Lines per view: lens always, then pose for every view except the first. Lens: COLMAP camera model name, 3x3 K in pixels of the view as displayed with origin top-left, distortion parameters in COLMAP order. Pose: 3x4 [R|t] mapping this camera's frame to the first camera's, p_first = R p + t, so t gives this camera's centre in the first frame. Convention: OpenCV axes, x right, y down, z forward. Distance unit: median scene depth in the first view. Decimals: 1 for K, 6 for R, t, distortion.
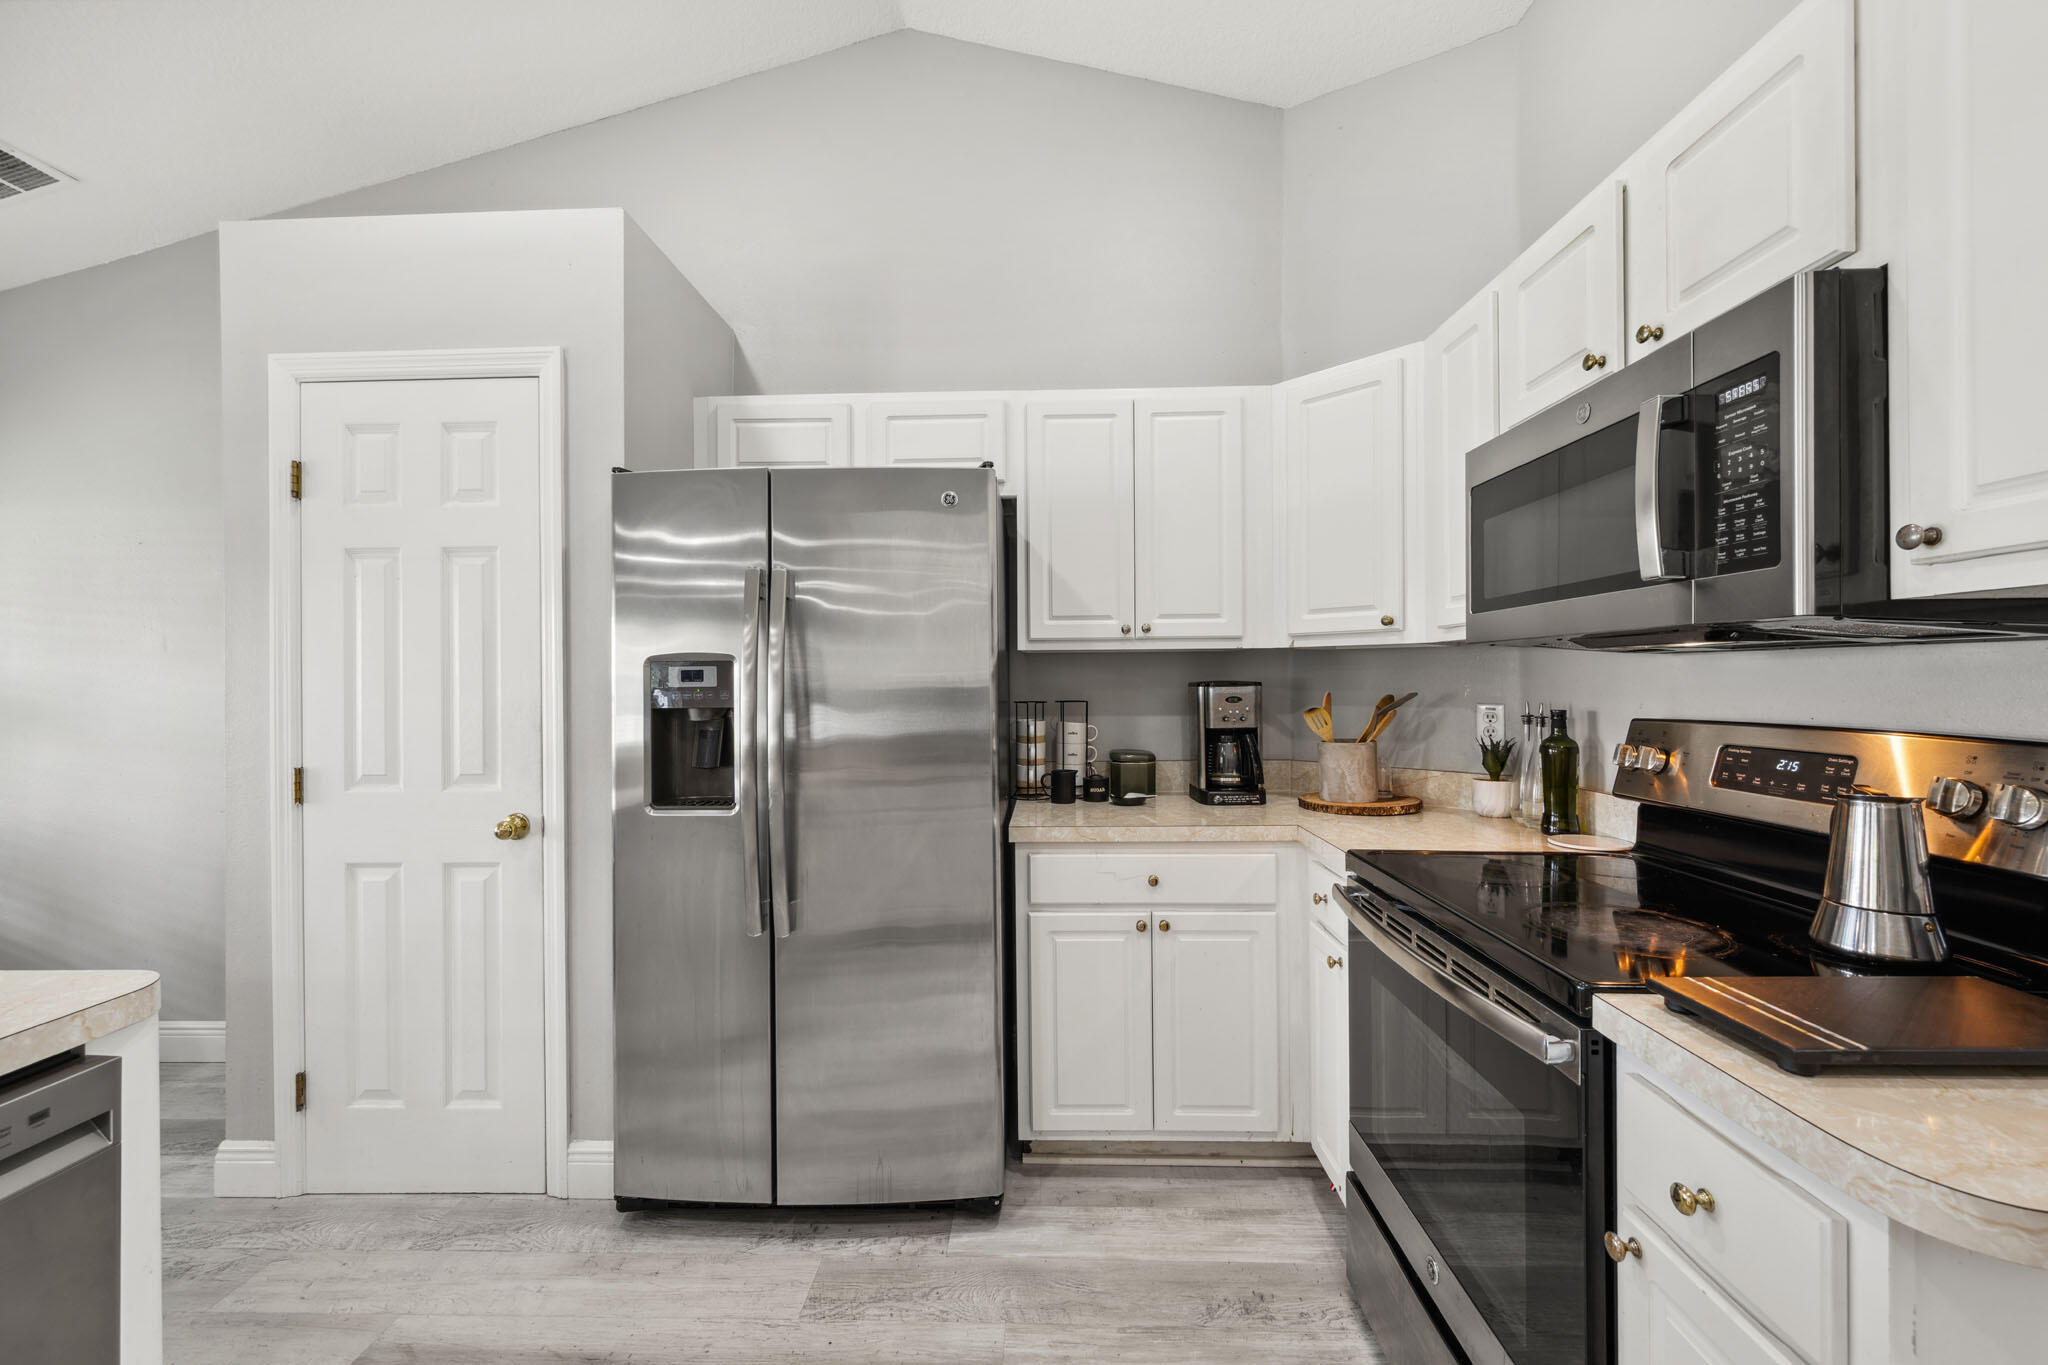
lens RADIAL K [[808.5, 0, 1013.3], [0, 808.5, 681.0], [0, 0, 1]] dist [0.002059, -0.000743]
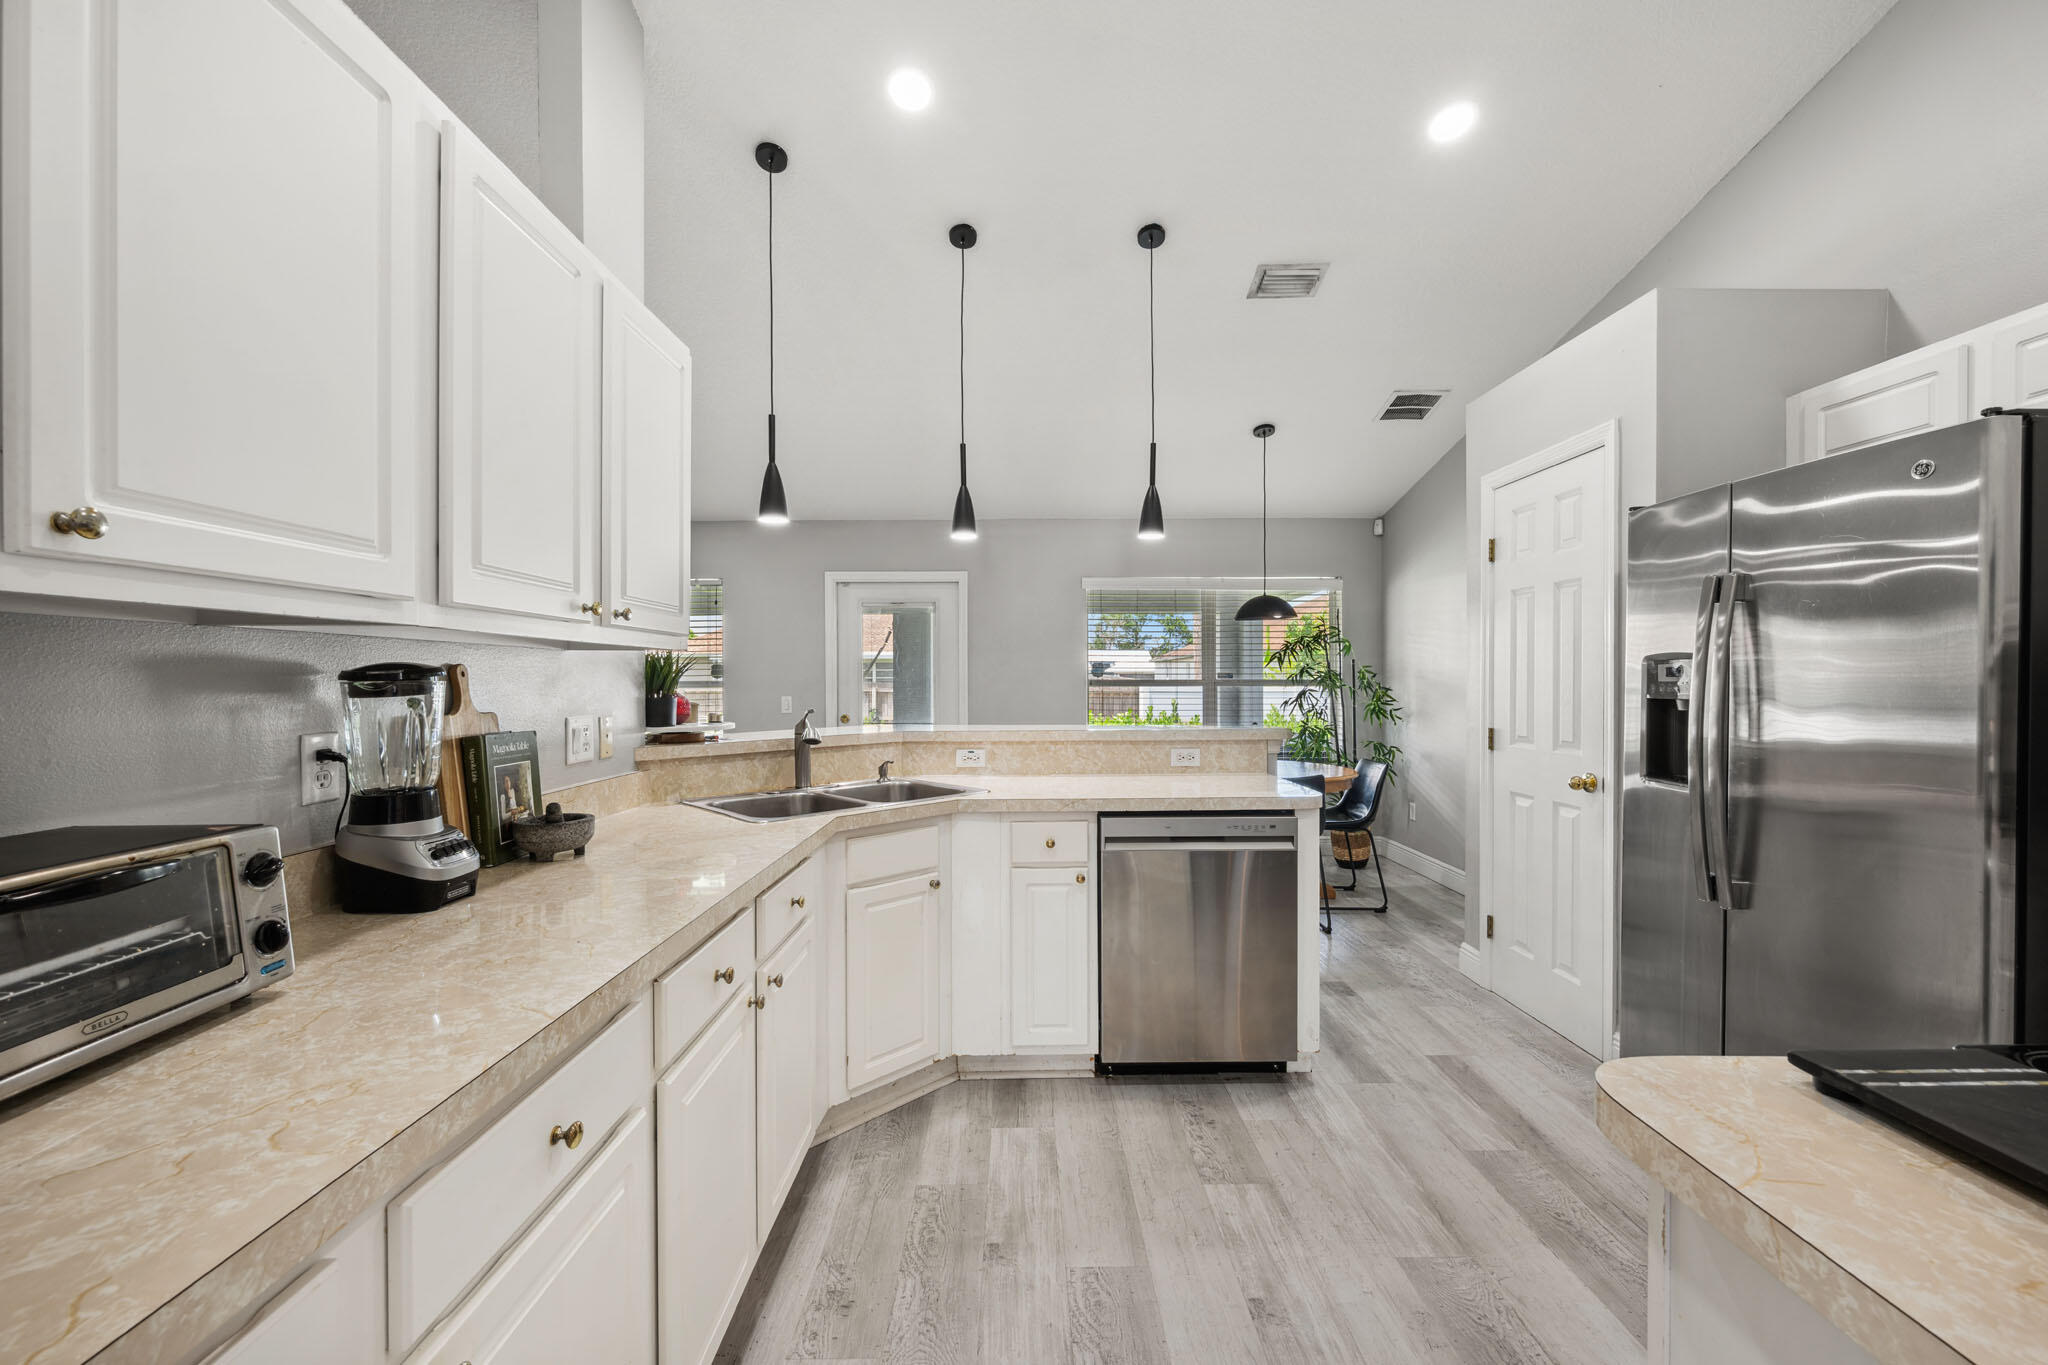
lens RADIAL K [[808.5, 0, 1013.1], [0, 808.5, 676.0], [0, 0, 1]] dist [0.002059, -0.000743]
pose [[0.026230, 0.007342, -0.999629, 0.726620], [-0.001100, 0.999973, 0.007315, -0.007897], [0.999655, 0.000908, 0.026237, -0.001021]]
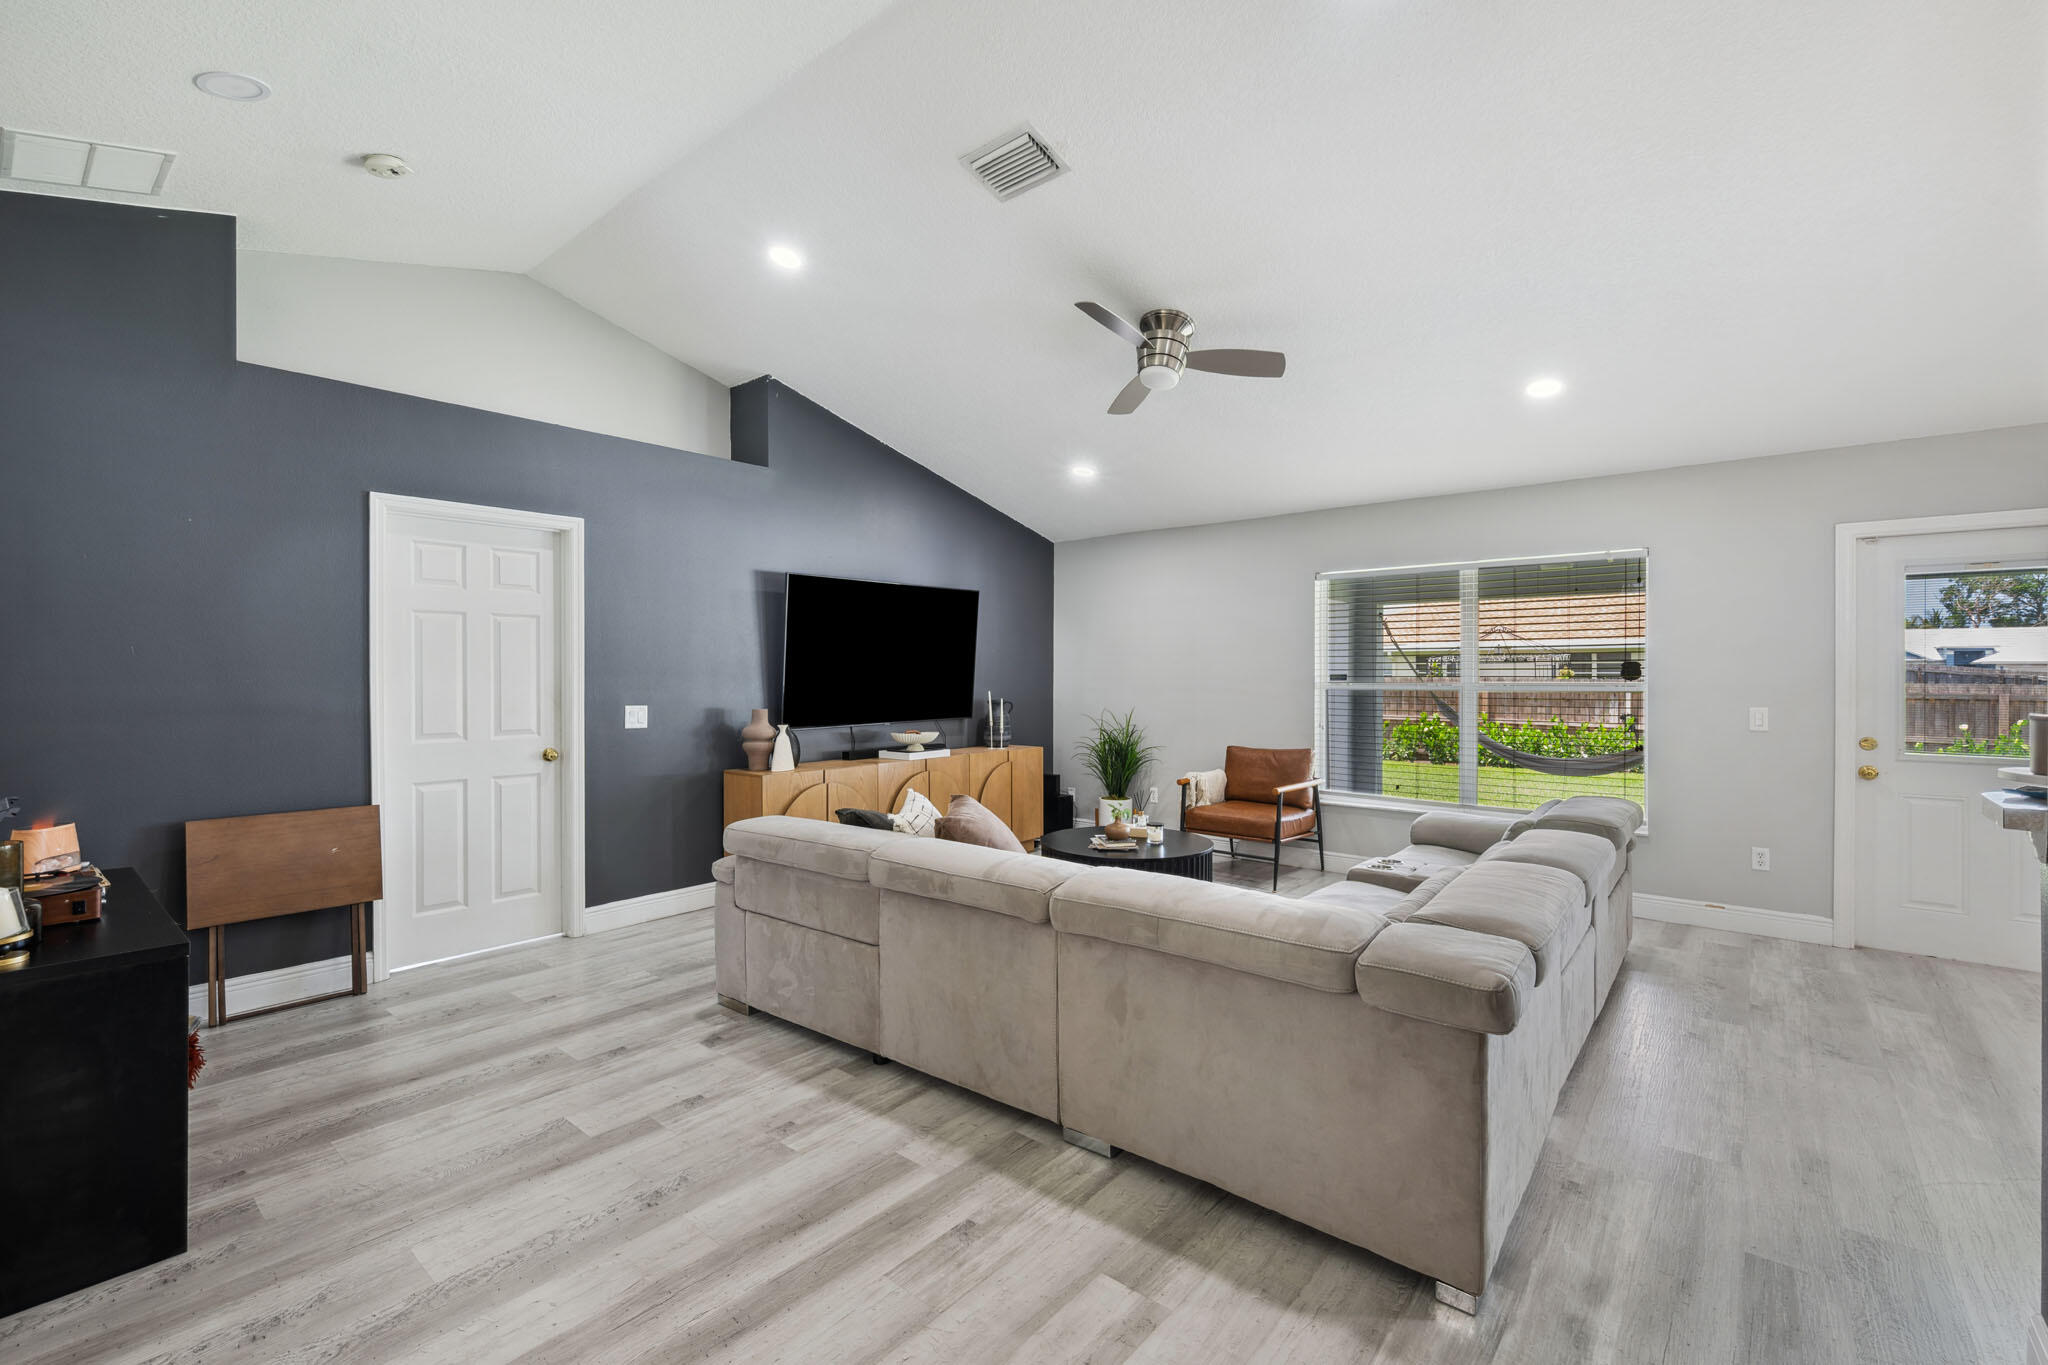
lens RADIAL K [[864.8, 0, 1021.2], [0, 864.8, 677.9], [0, 0, 1]] dist [-0.004124, 0.001151]
pose [[-0.624598, 0.015954, -0.780784, 0.667679], [0.002858, 0.999831, 0.018144, -0.033186], [0.780941, 0.009102, -0.624538, -0.845980]]
